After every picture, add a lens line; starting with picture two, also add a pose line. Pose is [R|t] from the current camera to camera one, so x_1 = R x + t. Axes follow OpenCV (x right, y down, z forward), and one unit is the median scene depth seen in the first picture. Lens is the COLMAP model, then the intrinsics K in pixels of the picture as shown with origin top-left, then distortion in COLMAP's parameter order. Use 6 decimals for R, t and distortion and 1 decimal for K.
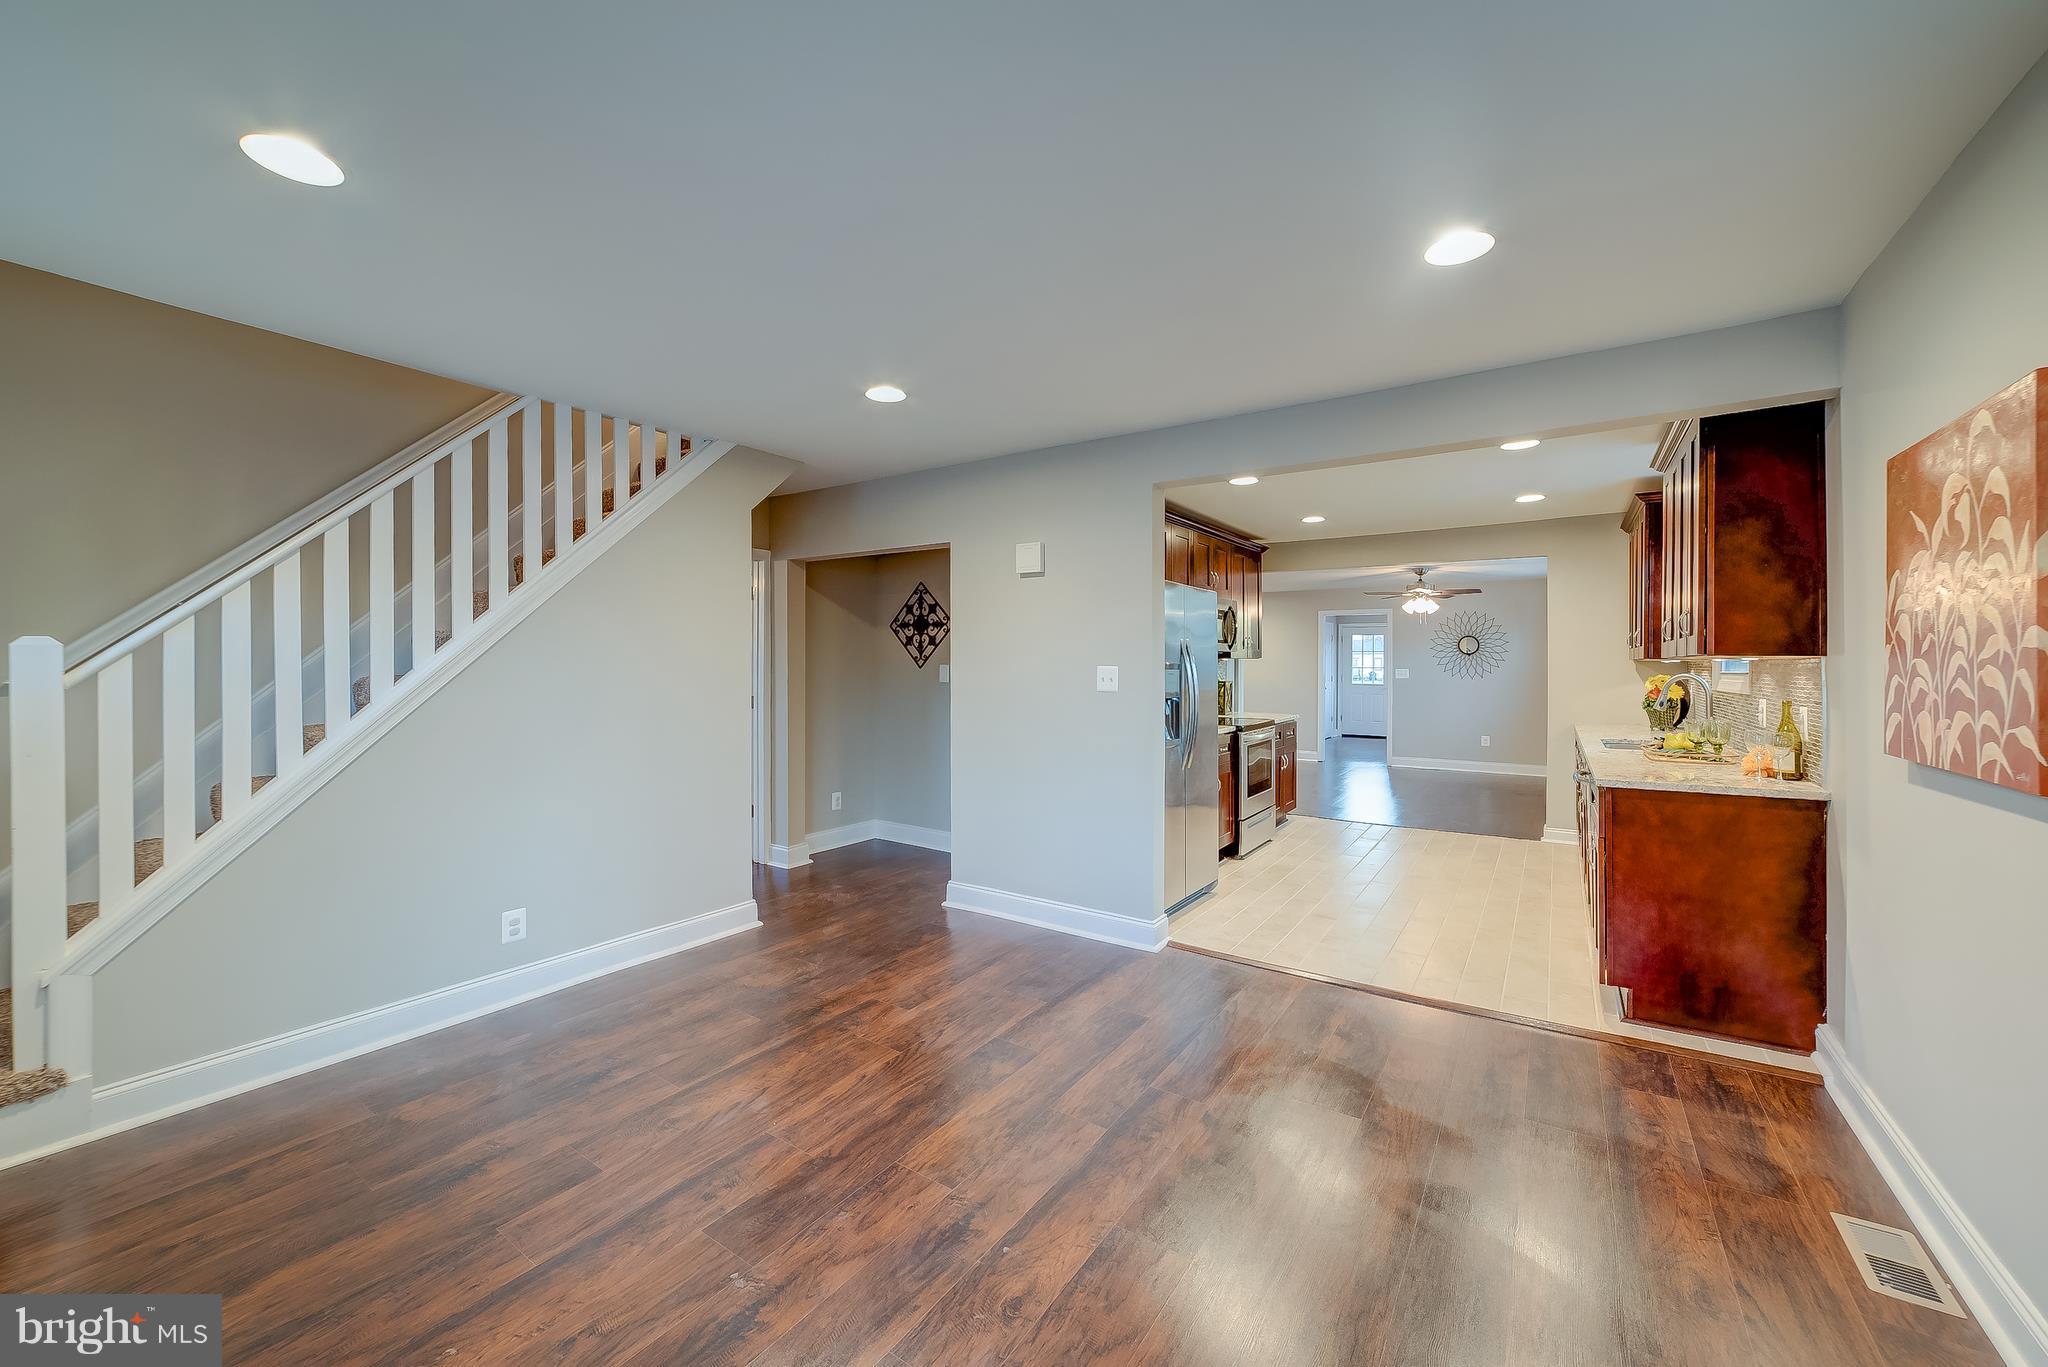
lens RADIAL K [[794.6, 0, 1023.3], [0, 794.6, 660.9], [0, 0, 1]] dist [-0.012348, 0.000333]
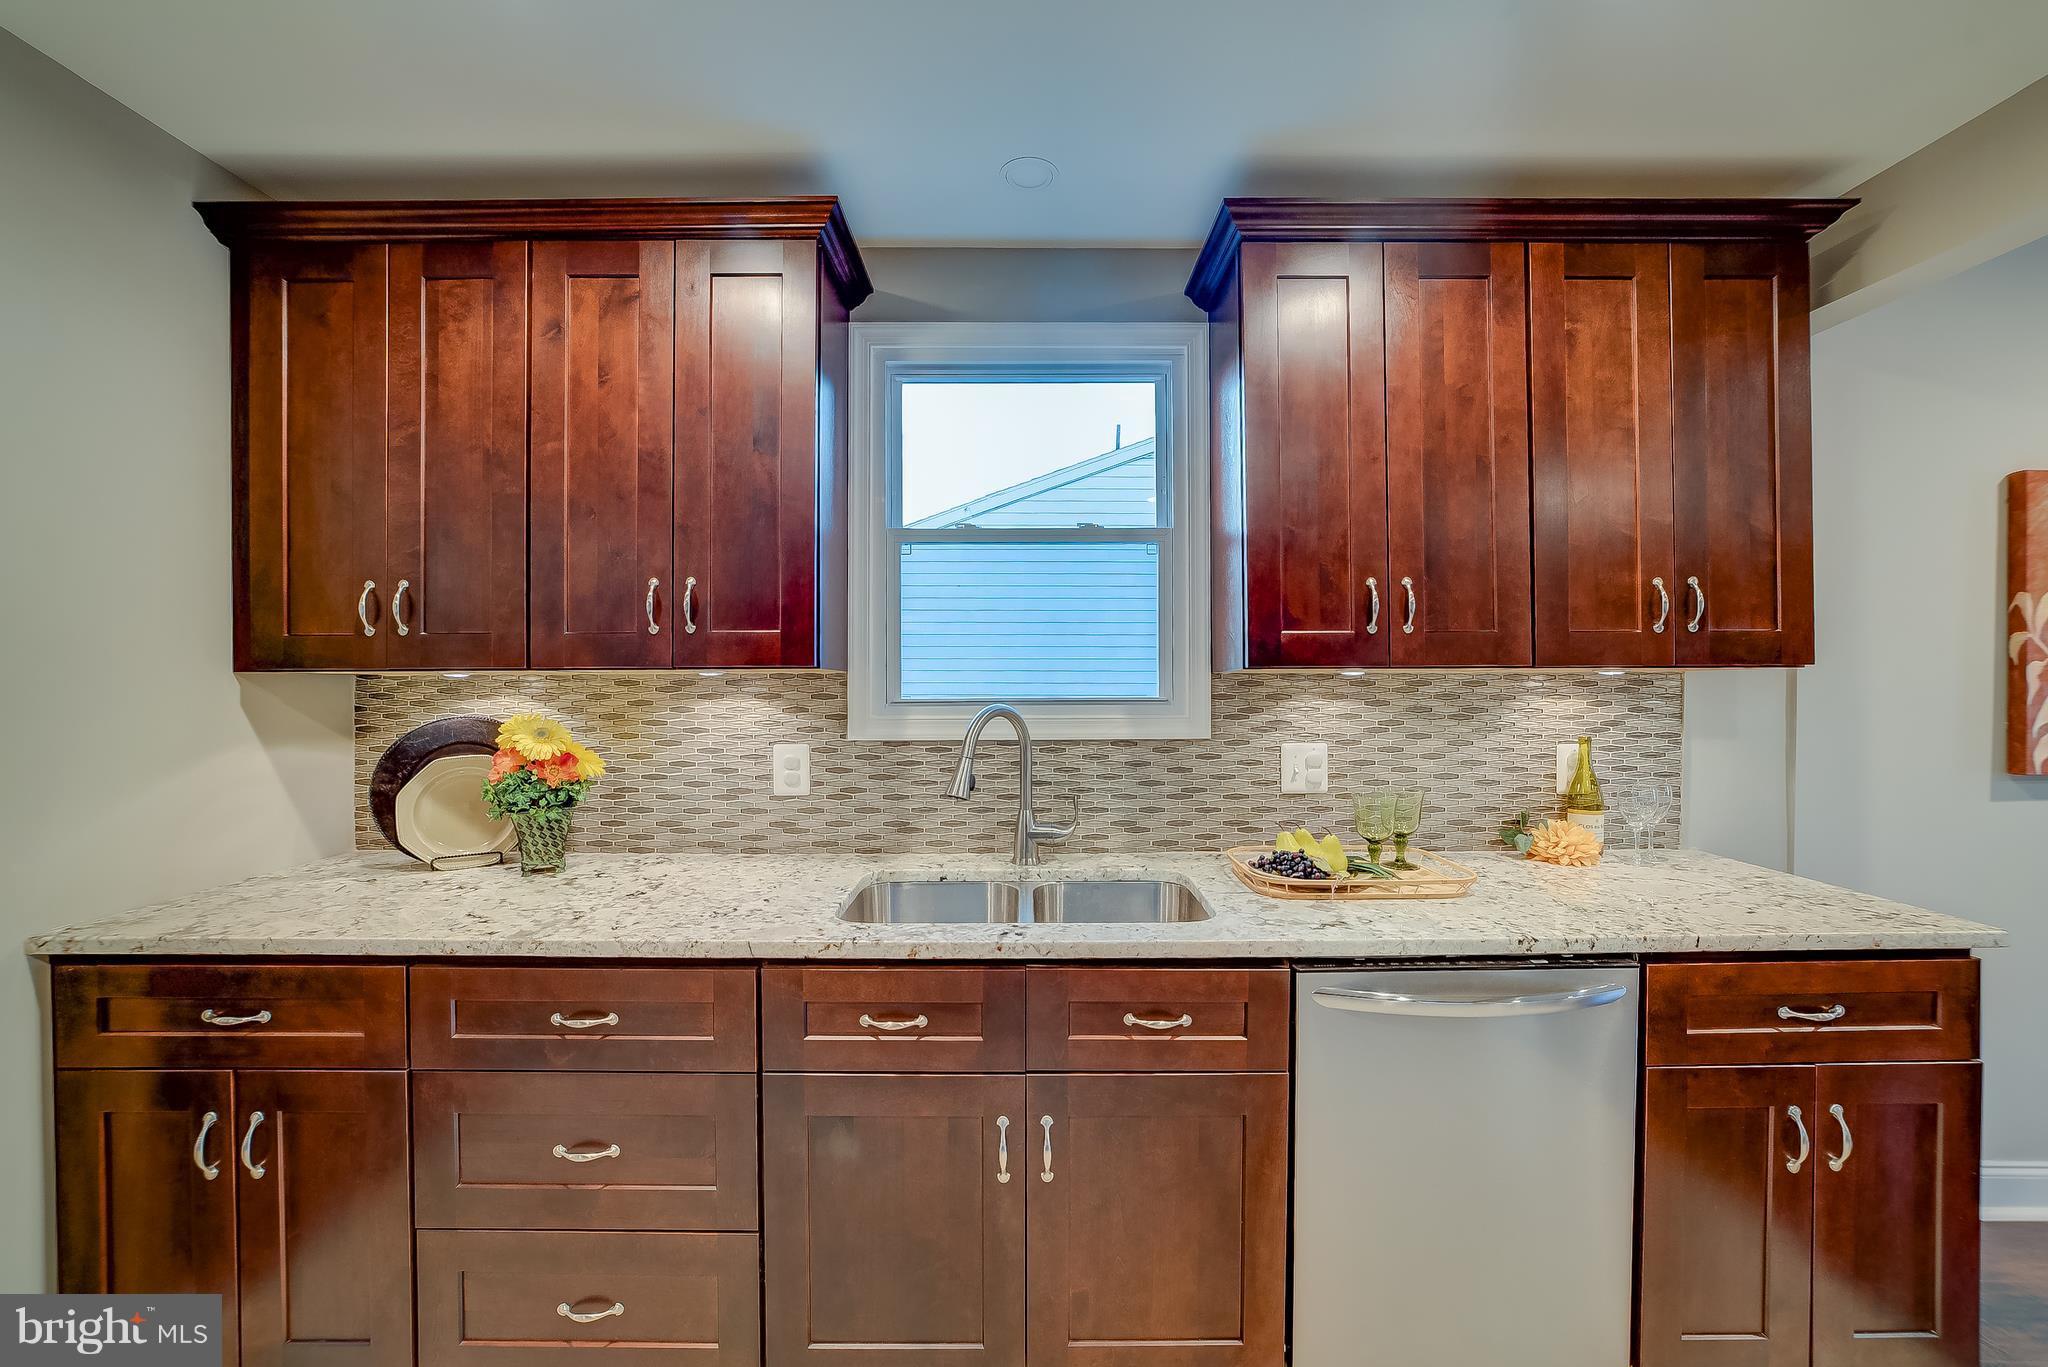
lens RADIAL K [[825.6, 0, 1023.7], [0, 825.6, 674.8], [0, 0, 1]] dist [-0.012891, 0.000204]
pose [[-0.555575, 0.004834, 0.831452, 0.627199], [-0.001342, 0.999977, -0.006711, 0.002514], [-0.831465, -0.004844, -0.555556, 1.678983]]
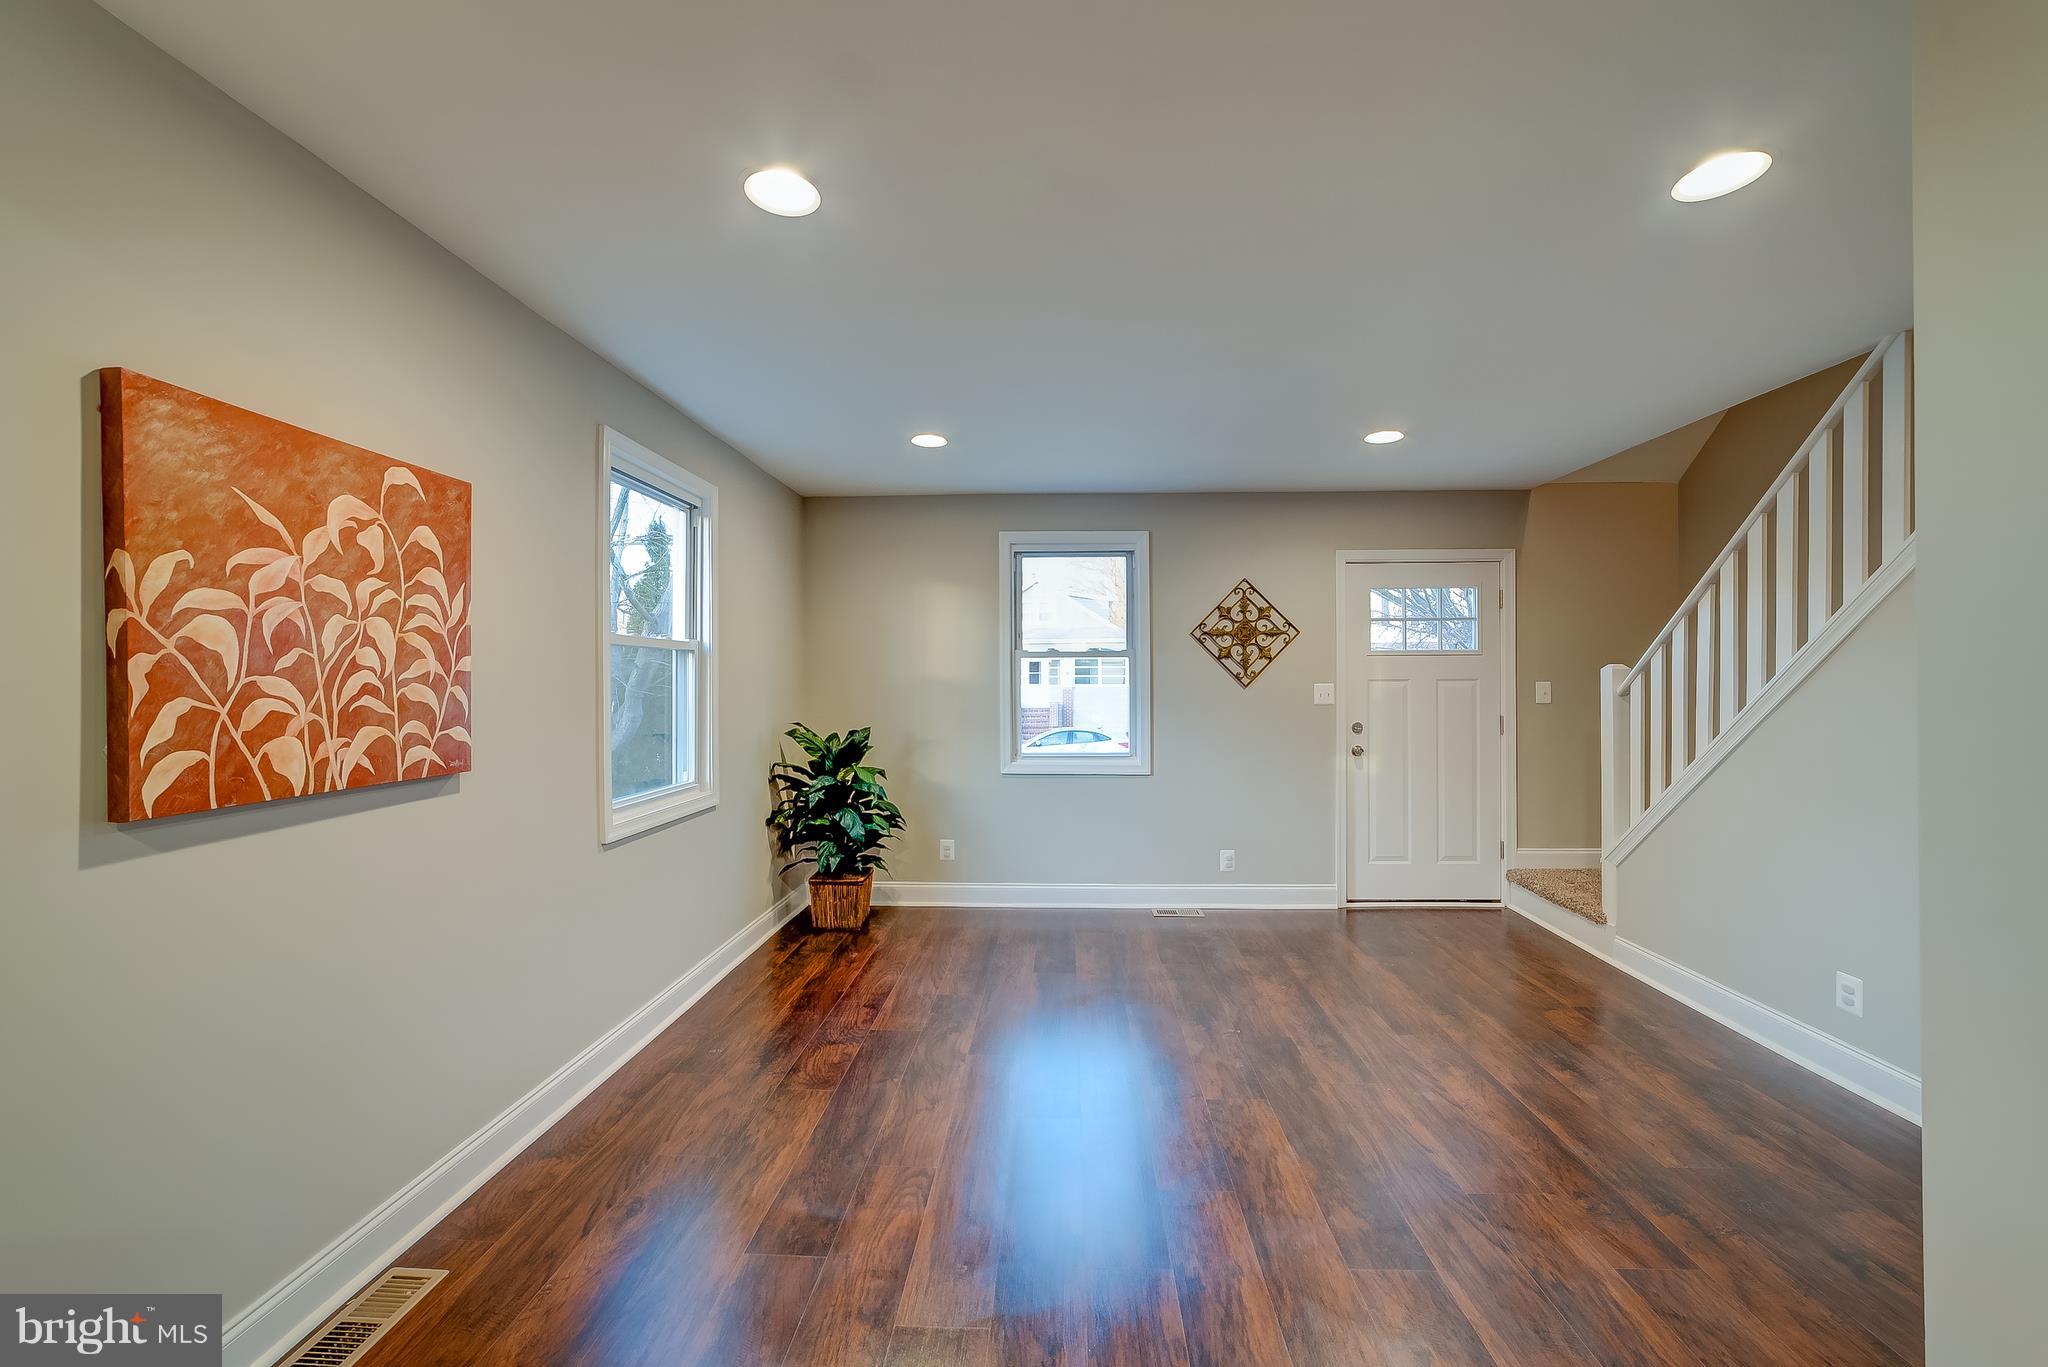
lens RADIAL K [[794.7, 0, 1024.0], [0, 794.7, 683.5], [0, 0, 1]] dist [-0.000995, 0.000208]
pose [[-0.859683, 0.004449, -0.510809, 0.521521], [0.005120, 0.999987, 0.000092, 0.005144], [0.510802, -0.002536, -0.859695, 1.265774]]
